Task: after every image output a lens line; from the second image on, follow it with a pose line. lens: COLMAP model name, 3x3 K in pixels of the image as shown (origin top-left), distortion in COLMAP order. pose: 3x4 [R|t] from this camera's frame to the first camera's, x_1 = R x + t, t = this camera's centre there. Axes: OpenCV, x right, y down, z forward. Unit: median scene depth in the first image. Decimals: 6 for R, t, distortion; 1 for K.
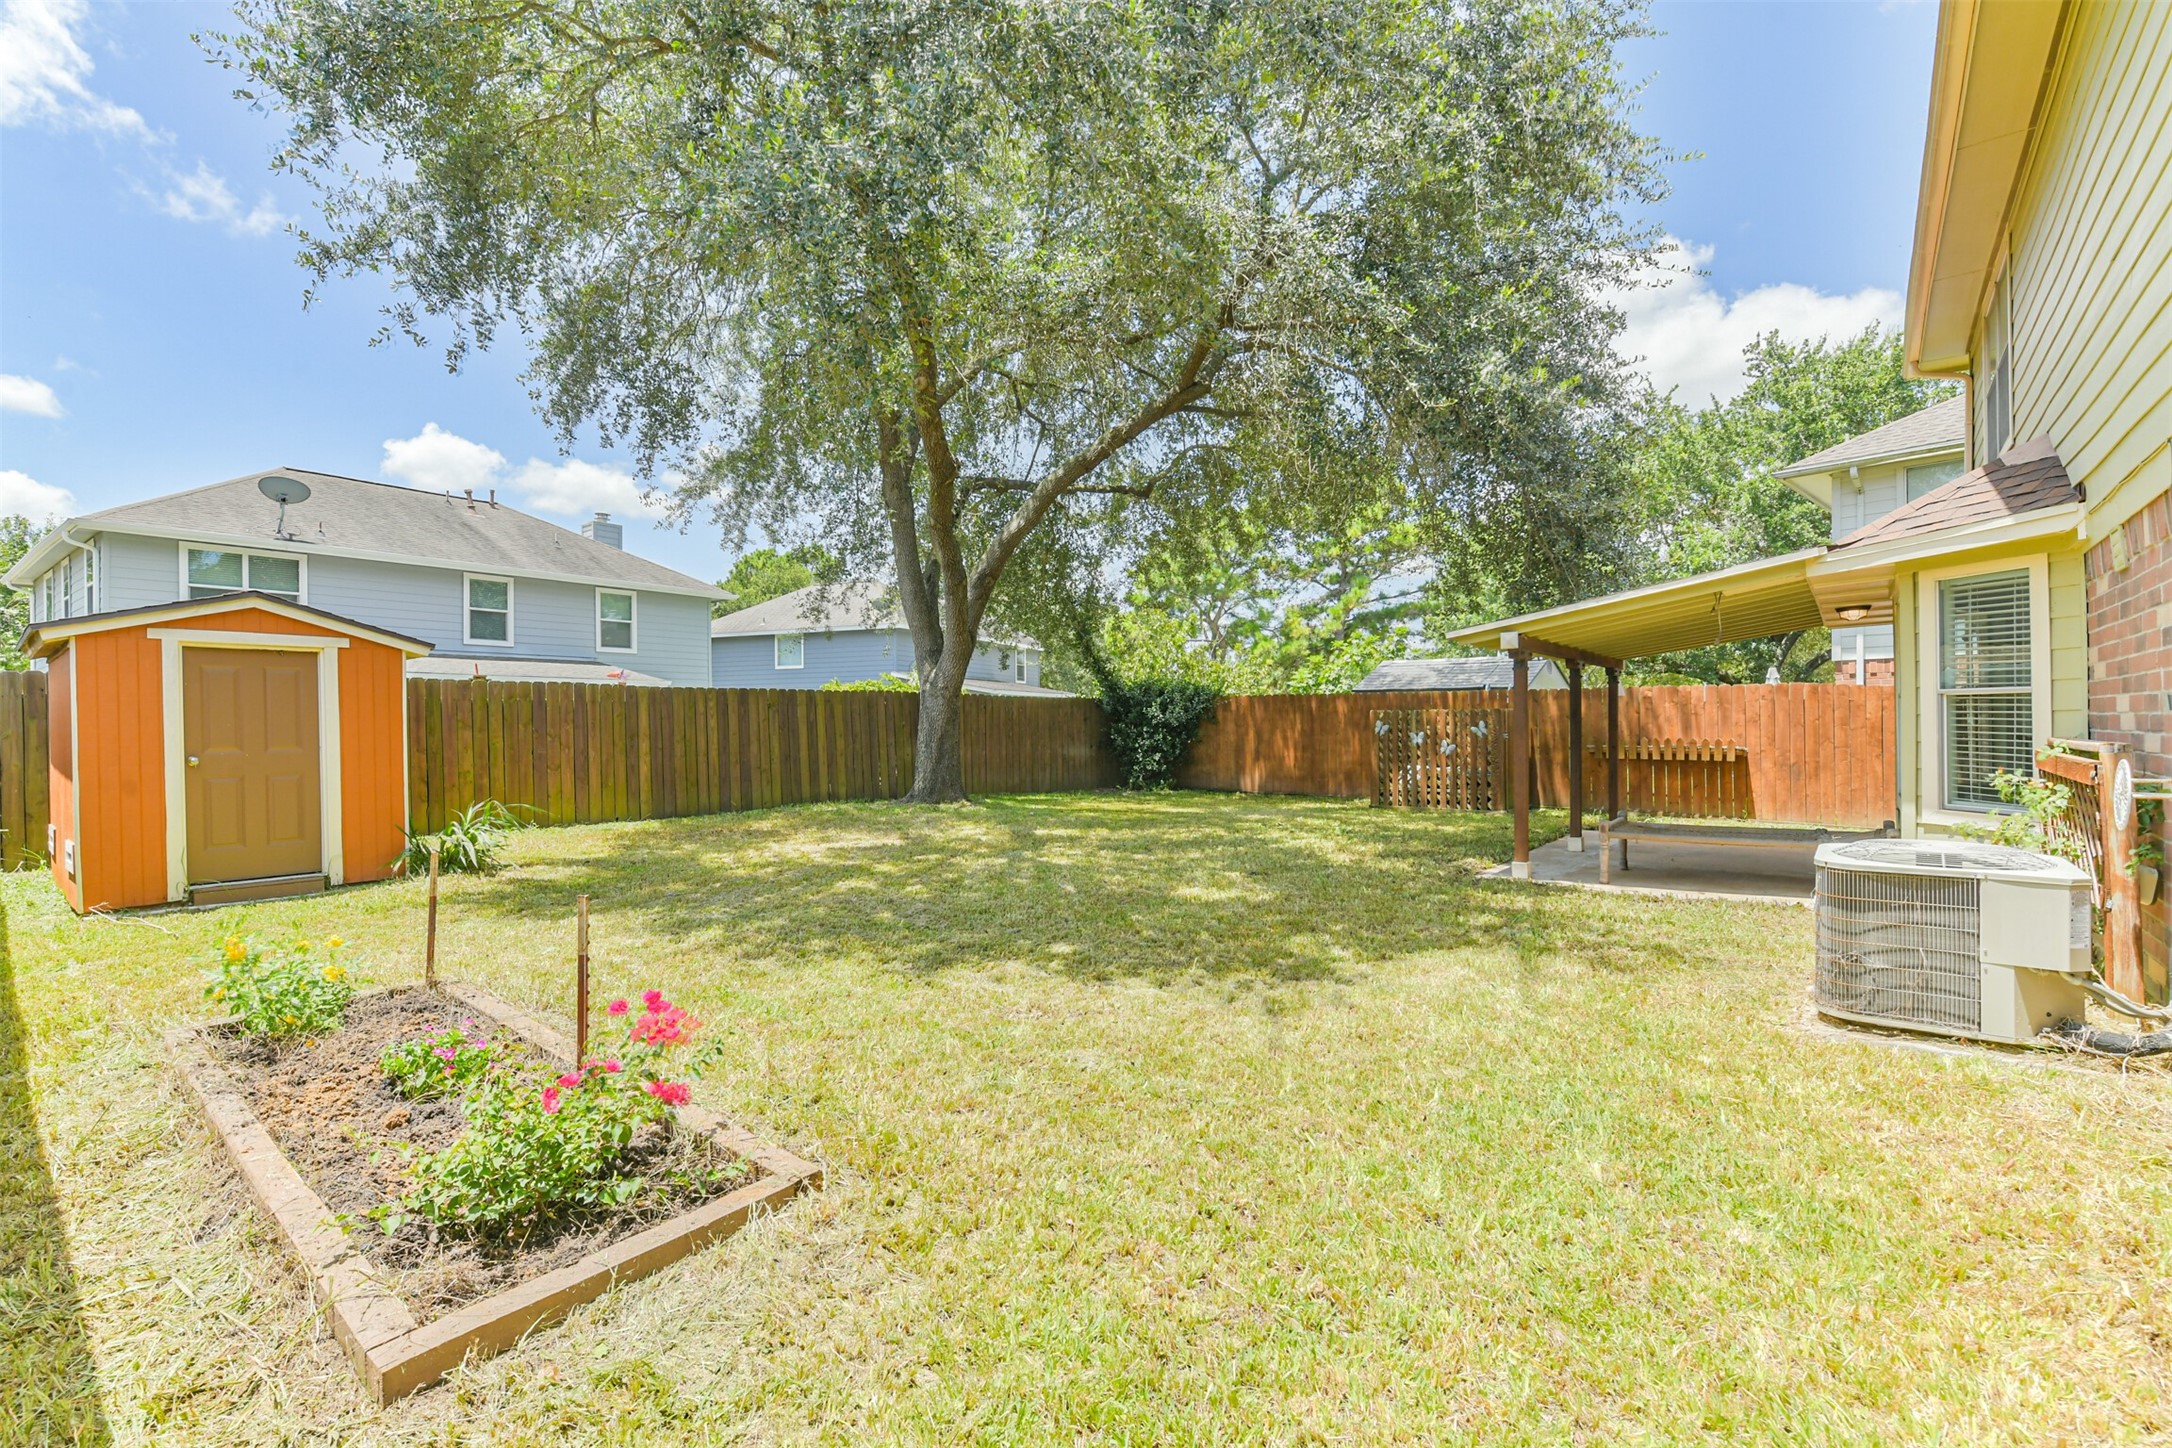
lens RADIAL K [[919.1, 0, 1086.0], [0, 919.1, 724.0], [0, 0, 1]] dist [-0.001031, -0.000161]
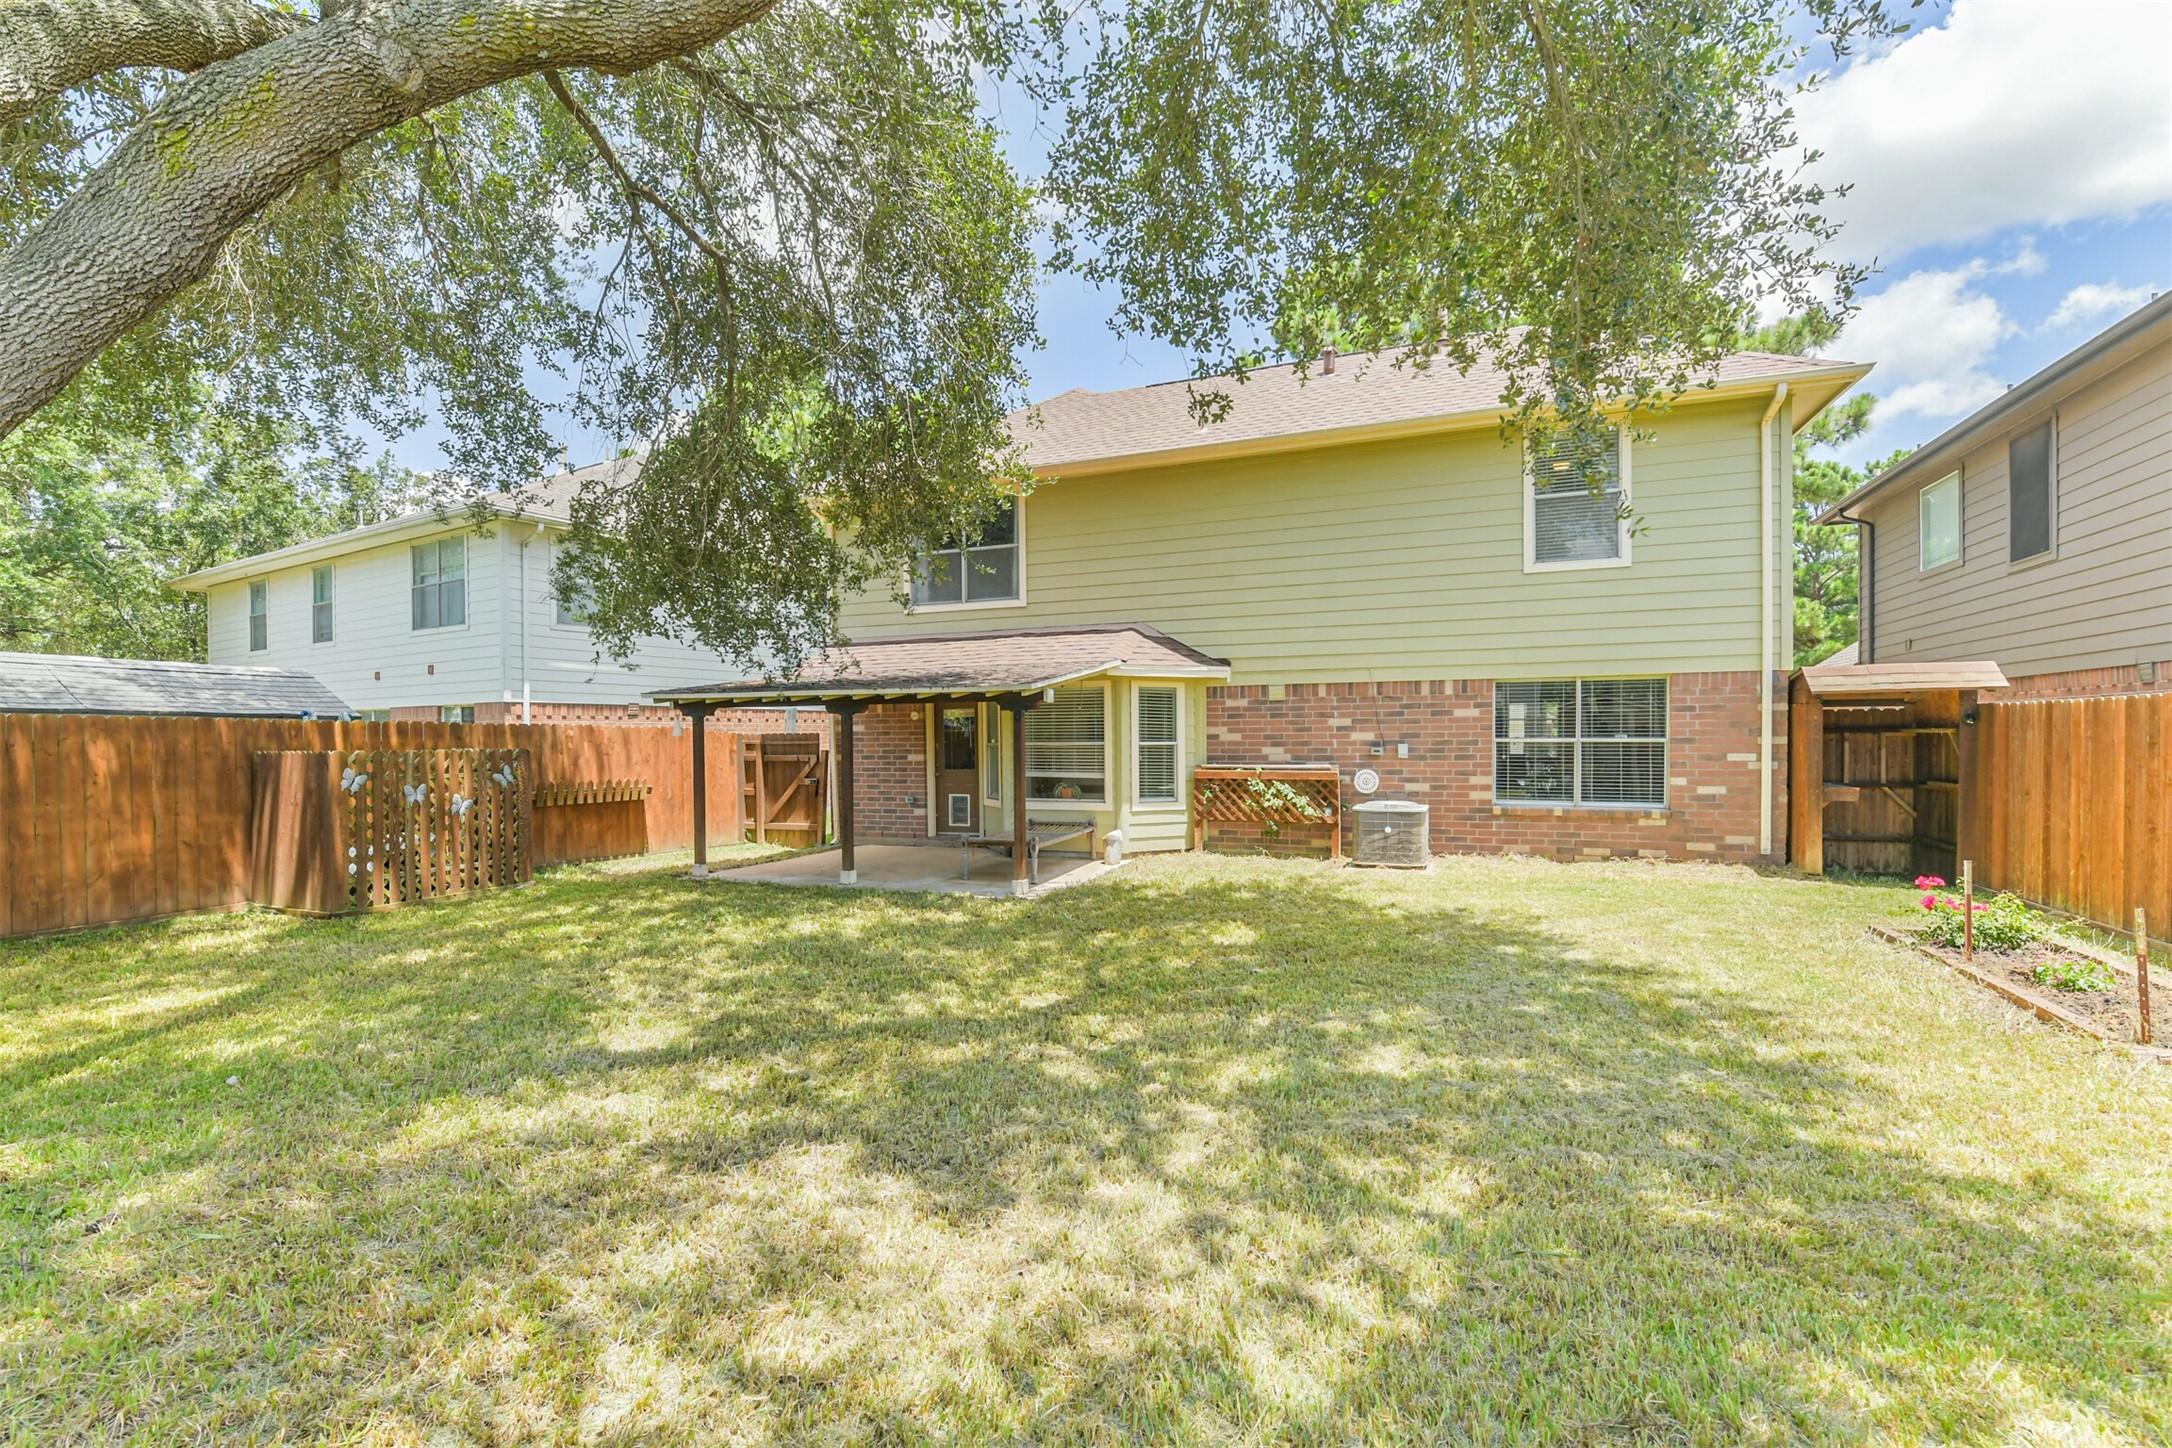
lens RADIAL K [[919.1, 0, 1086.0], [0, 919.1, 724.0], [0, 0, 1]] dist [-0.001031, -0.000161]
pose [[-0.292250, 0.025518, 0.956002, -0.412466], [0.011623, 0.999665, -0.023130, -0.013919], [-0.956271, 0.004352, -0.292448, 0.770203]]
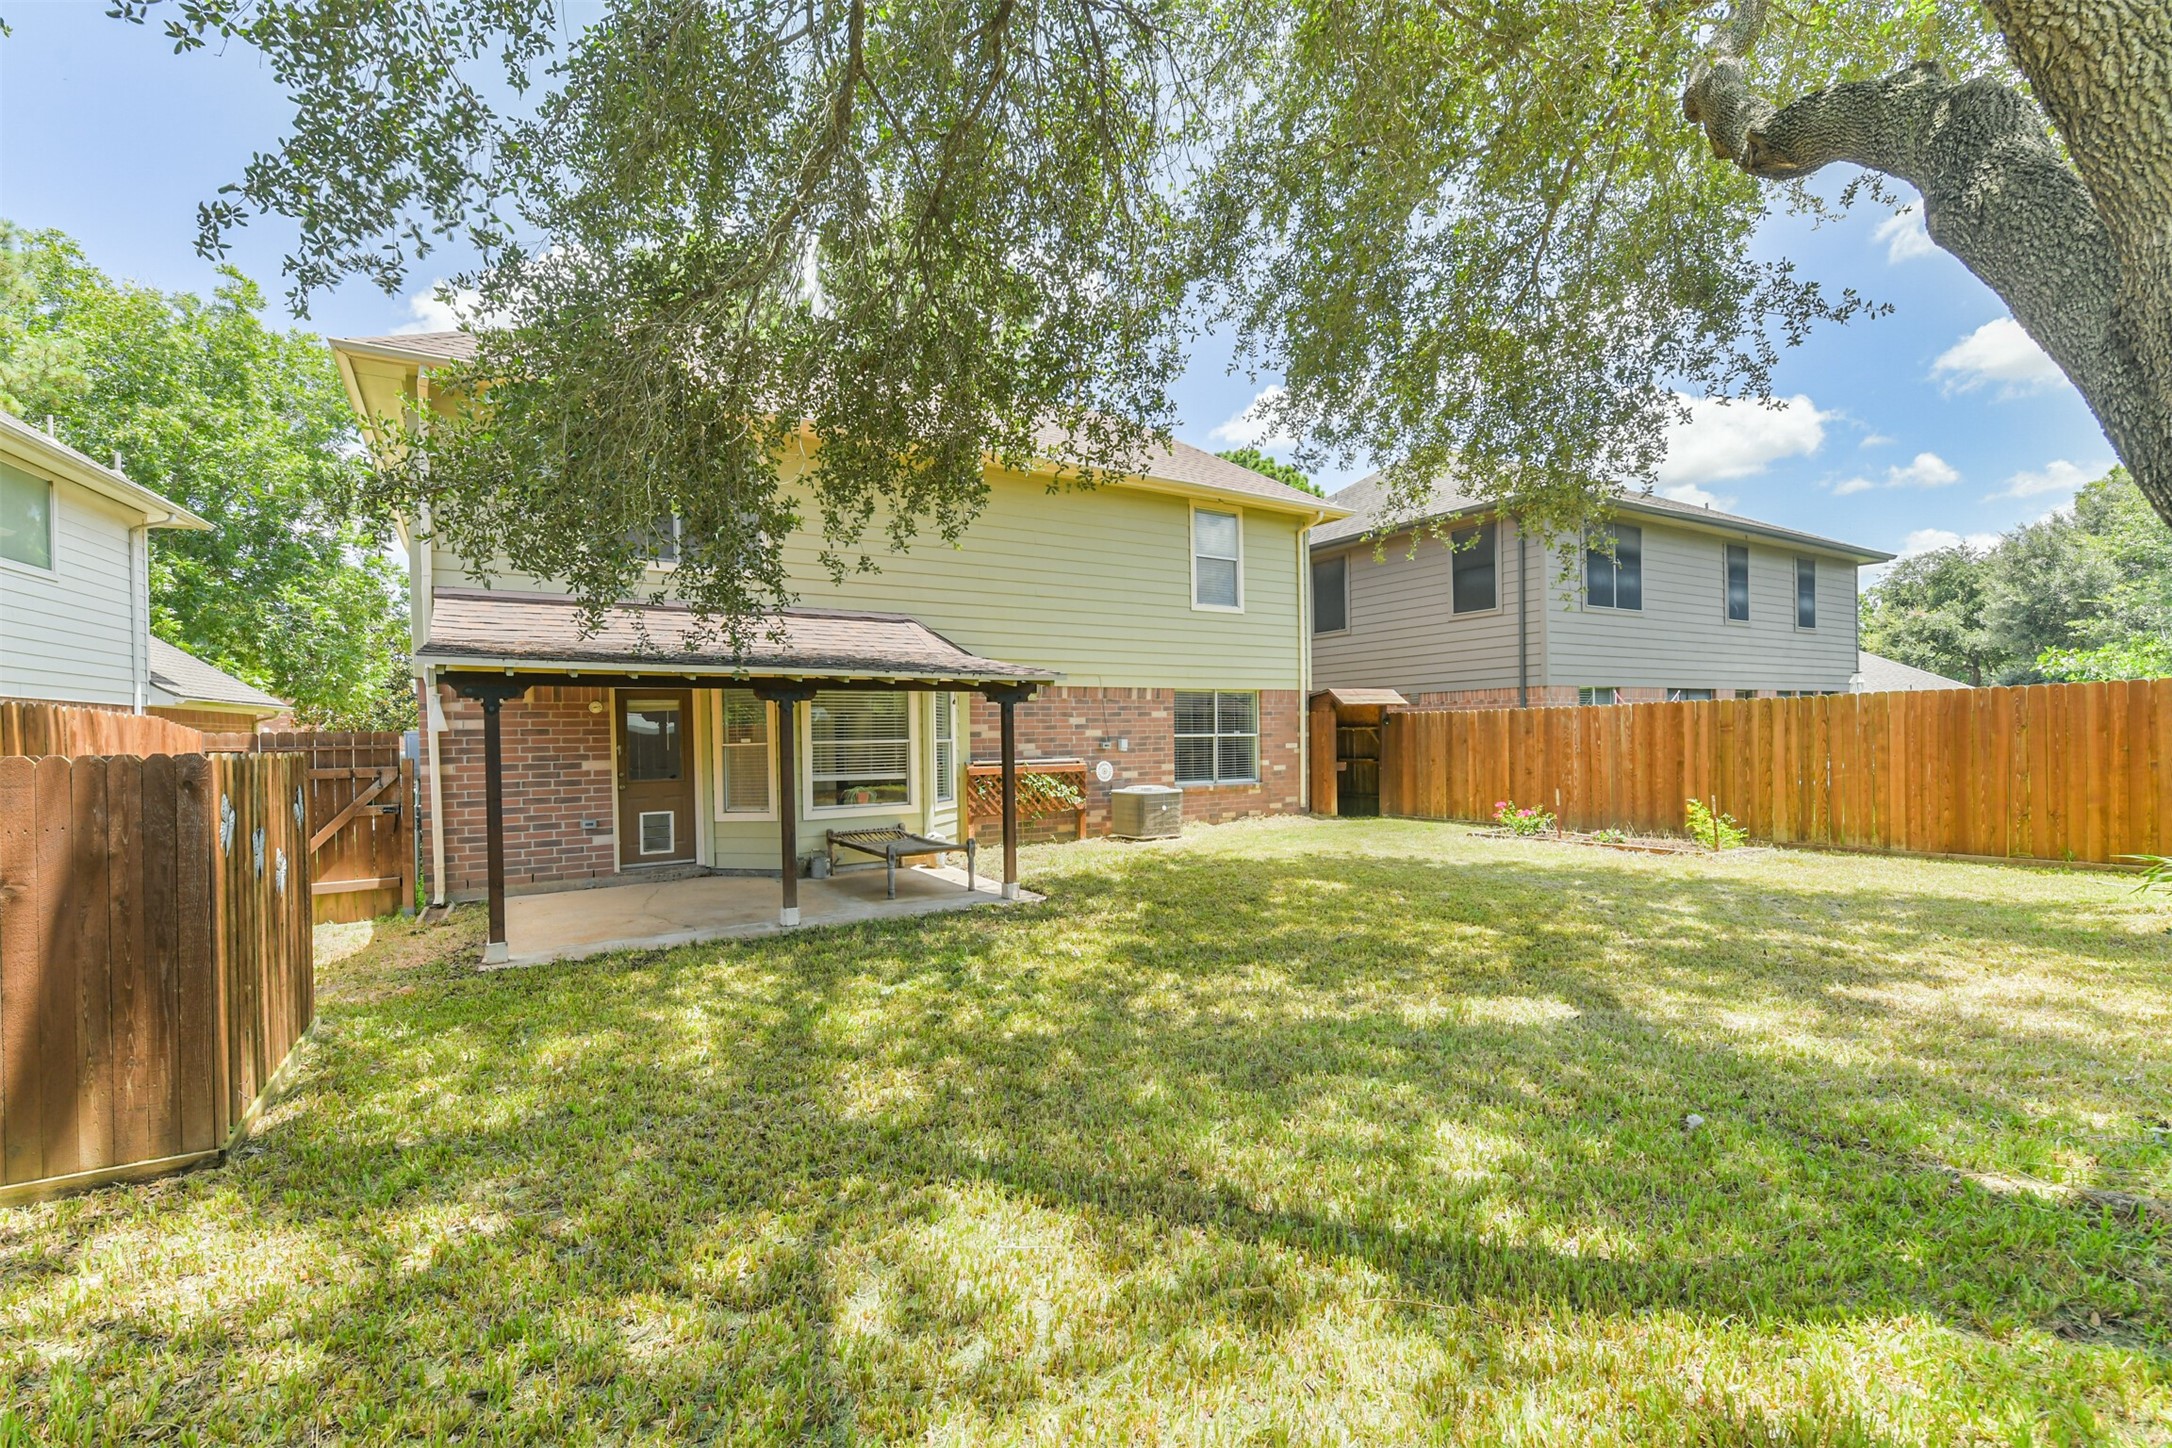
lens RADIAL K [[919.1, 0, 1086.0], [0, 919.1, 724.0], [0, 0, 1]] dist [-0.001031, -0.000161]
pose [[-0.943400, 0.027433, 0.330522, -0.011611], [0.024381, 0.999613, -0.013376, -0.015920], [-0.330761, -0.004561, -0.943704, 1.197658]]
